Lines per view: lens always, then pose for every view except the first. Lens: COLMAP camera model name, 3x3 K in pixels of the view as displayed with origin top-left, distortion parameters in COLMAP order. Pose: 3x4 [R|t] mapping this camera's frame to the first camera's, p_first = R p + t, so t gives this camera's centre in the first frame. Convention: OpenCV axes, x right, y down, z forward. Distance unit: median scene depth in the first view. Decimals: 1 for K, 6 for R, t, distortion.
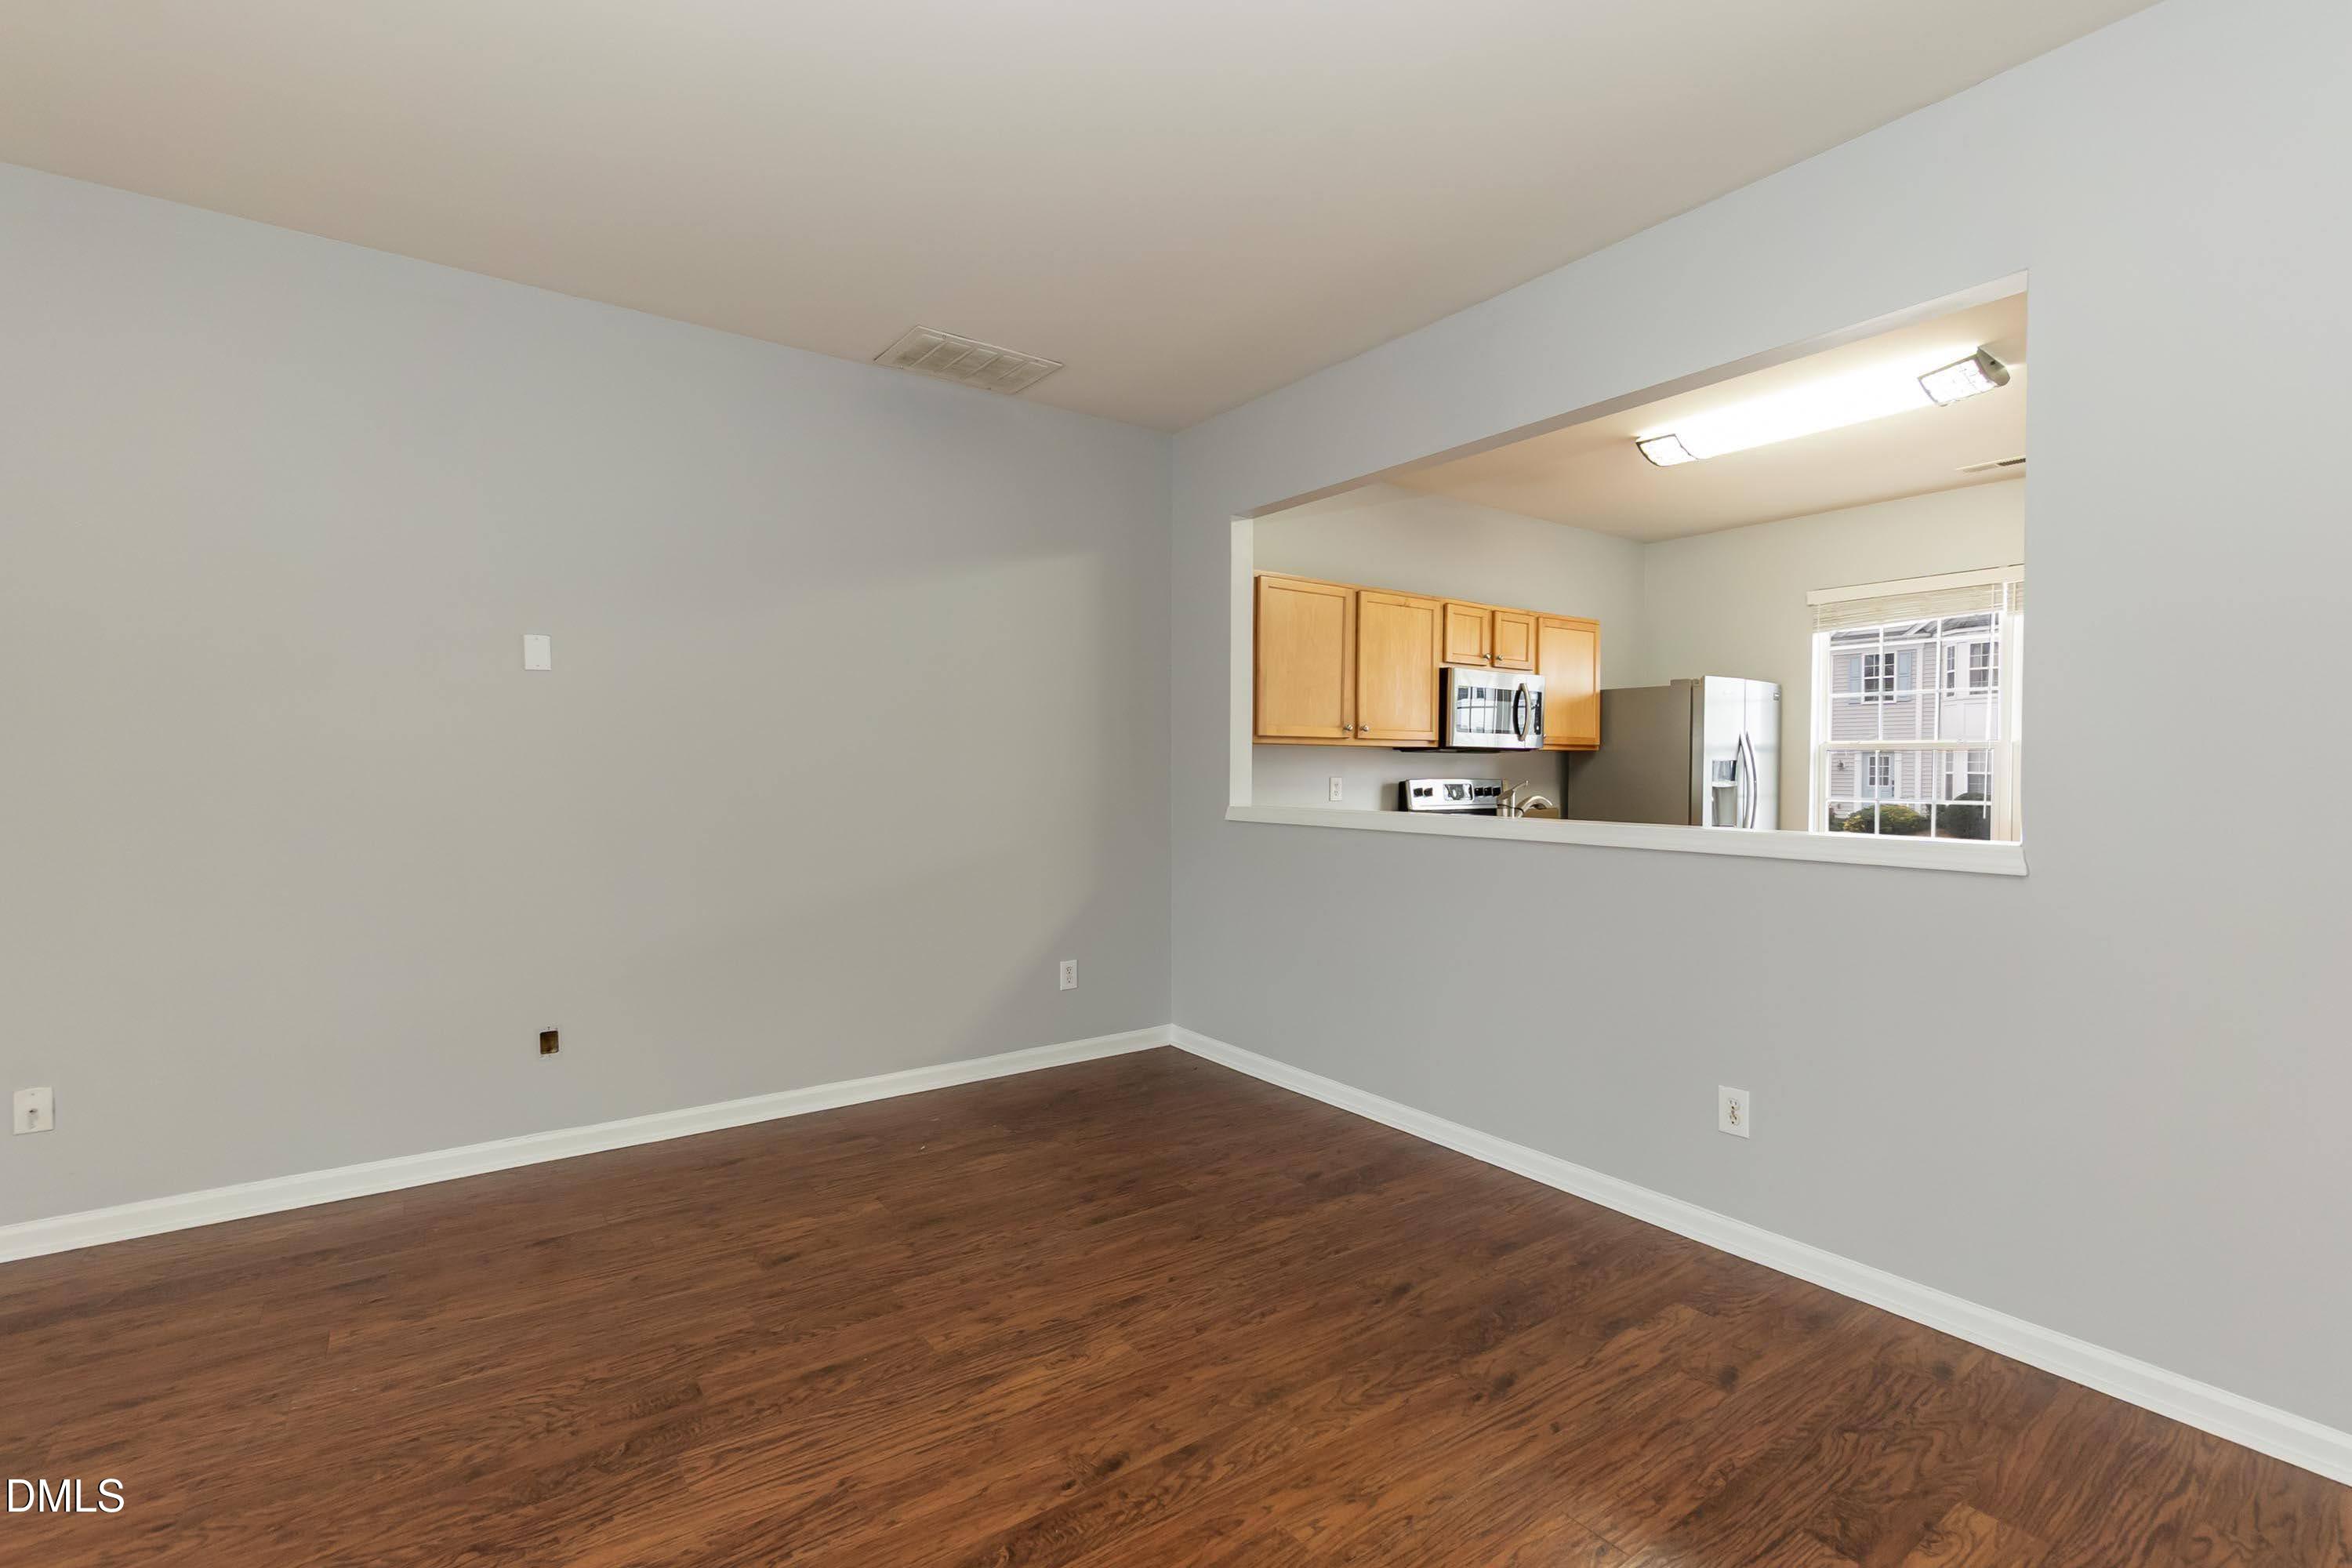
lens RADIAL K [[1021.7, 0, 1194.0], [0, 1021.7, 772.7], [0, 0, 1]] dist [-0.003717, 0.001713]
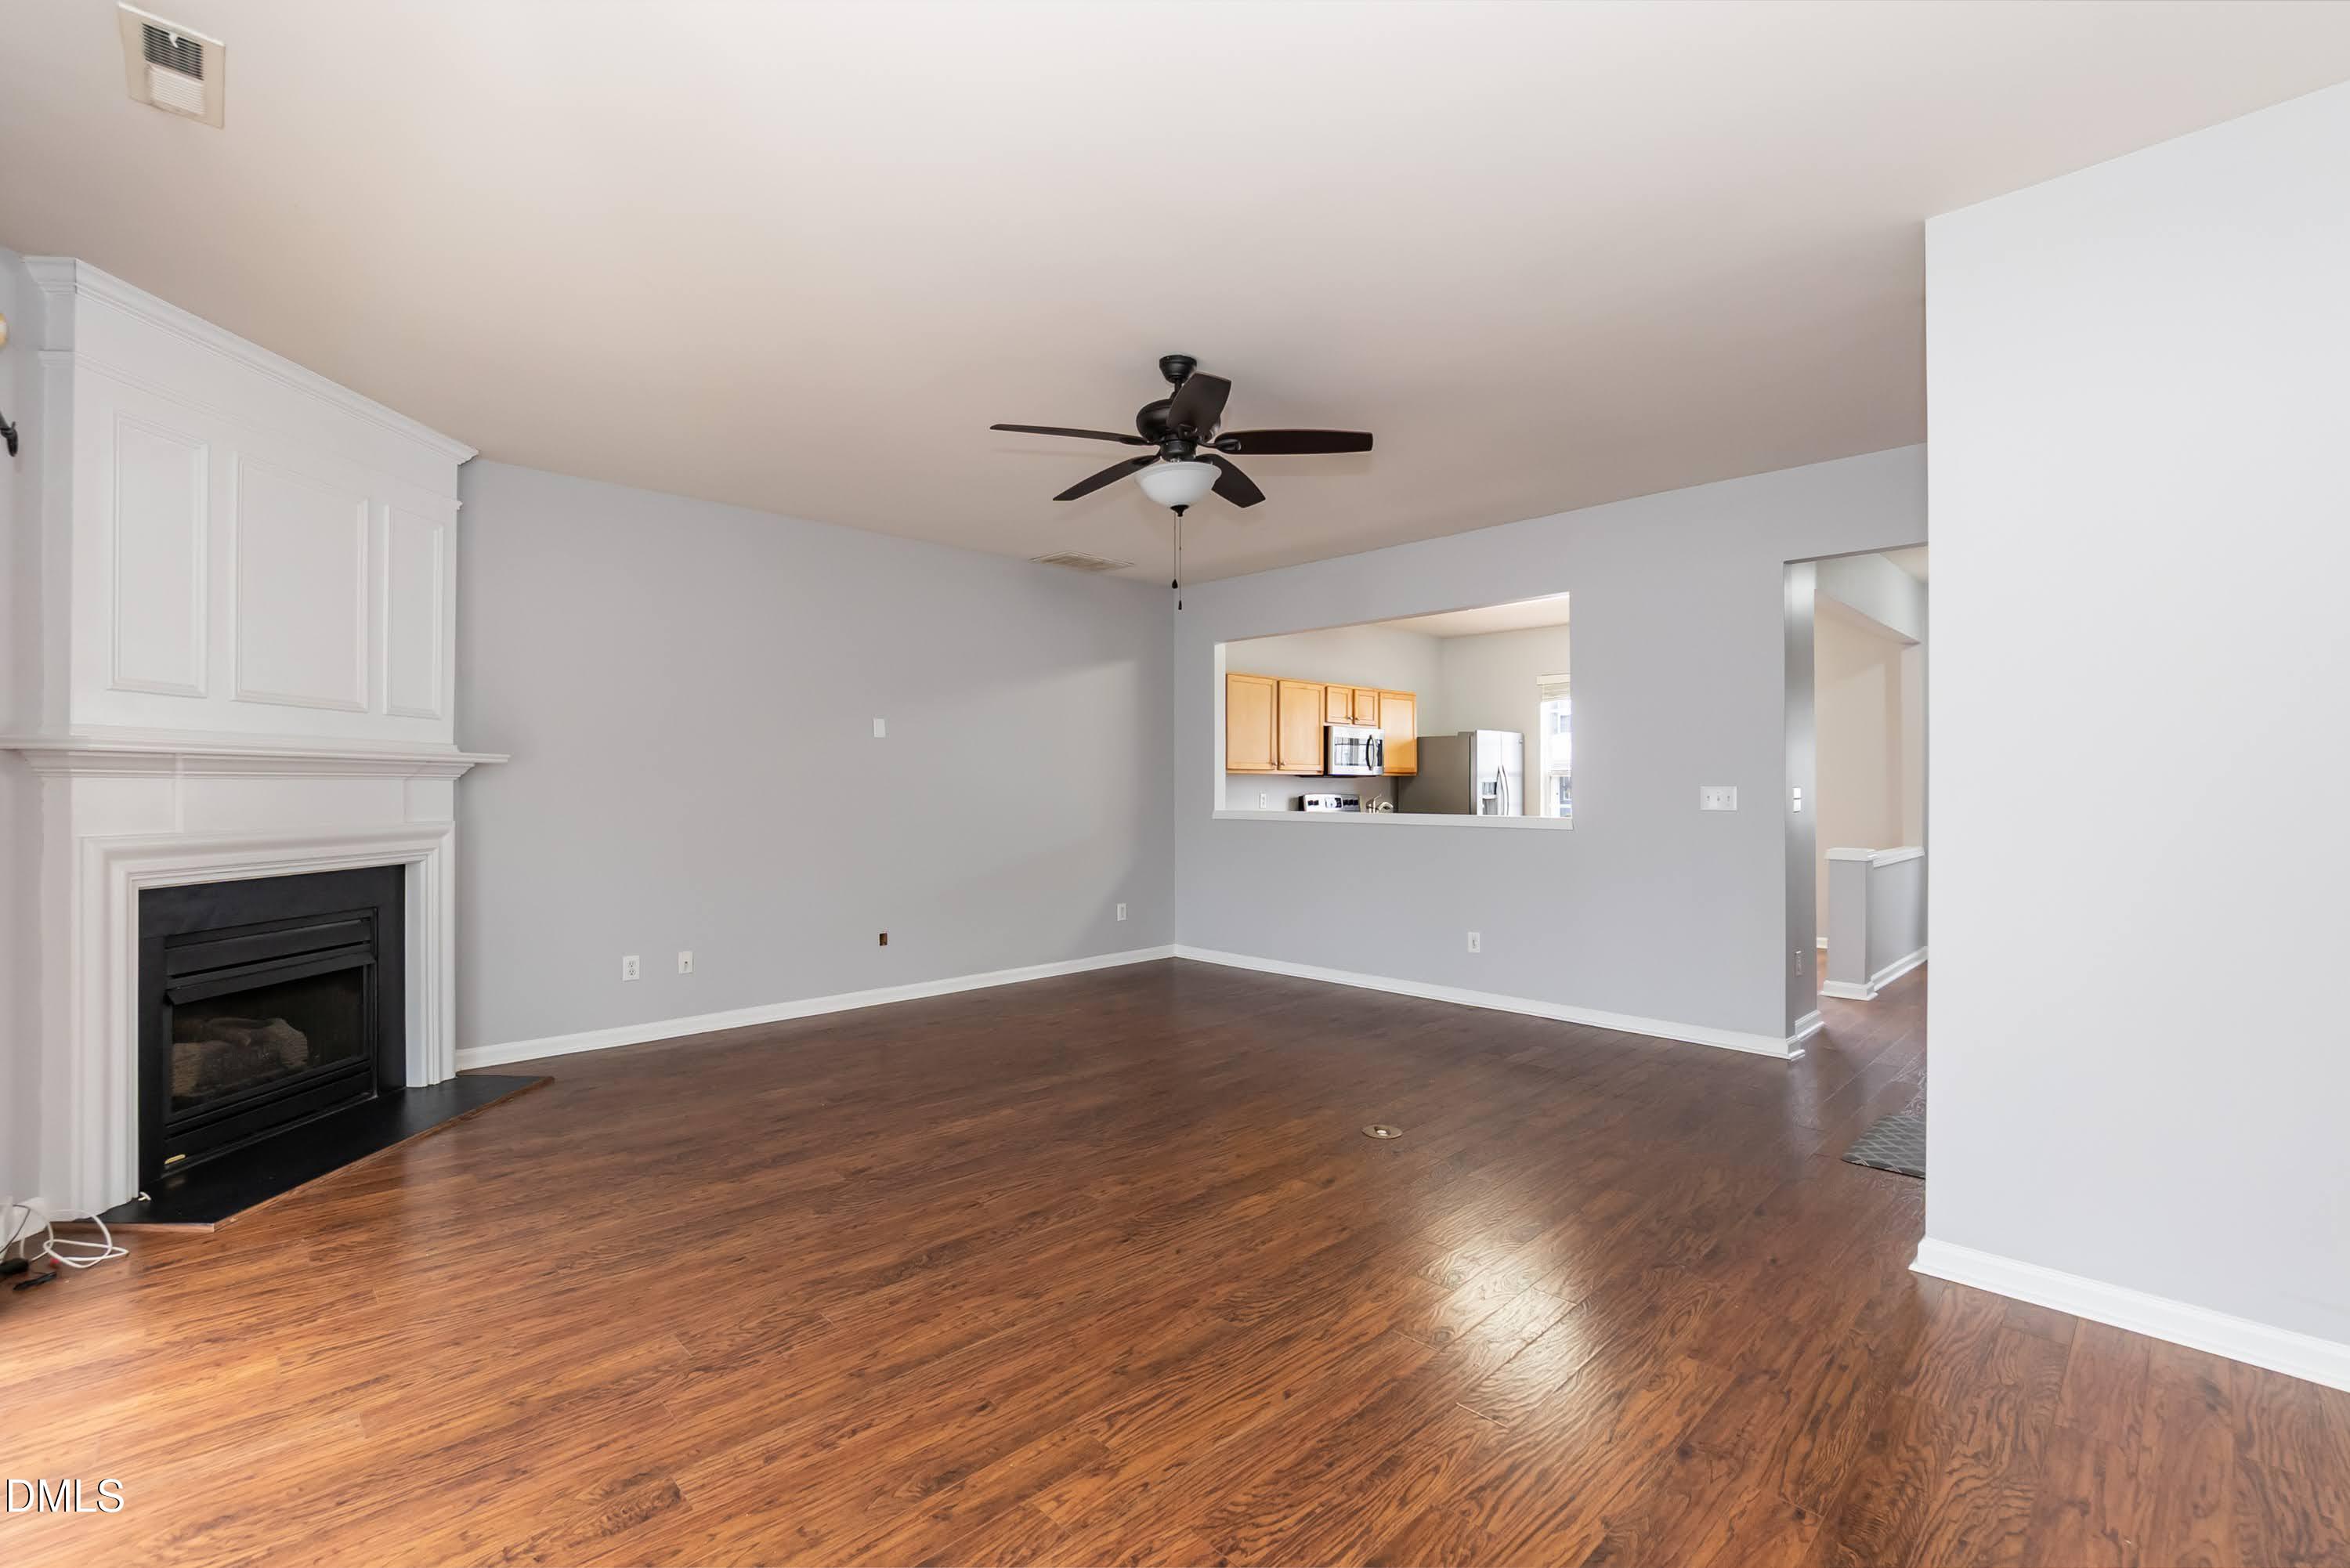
lens RADIAL K [[1049.3, 0, 1179.2], [0, 1049.3, 774.8], [0, 0, 1]] dist [-0.026978, 0.005819]
pose [[0.985690, -0.004216, 0.168516, -0.262044], [0.007248, 0.999823, -0.017382, 0.002355], [-0.168413, 0.018355, 0.985546, -0.588460]]
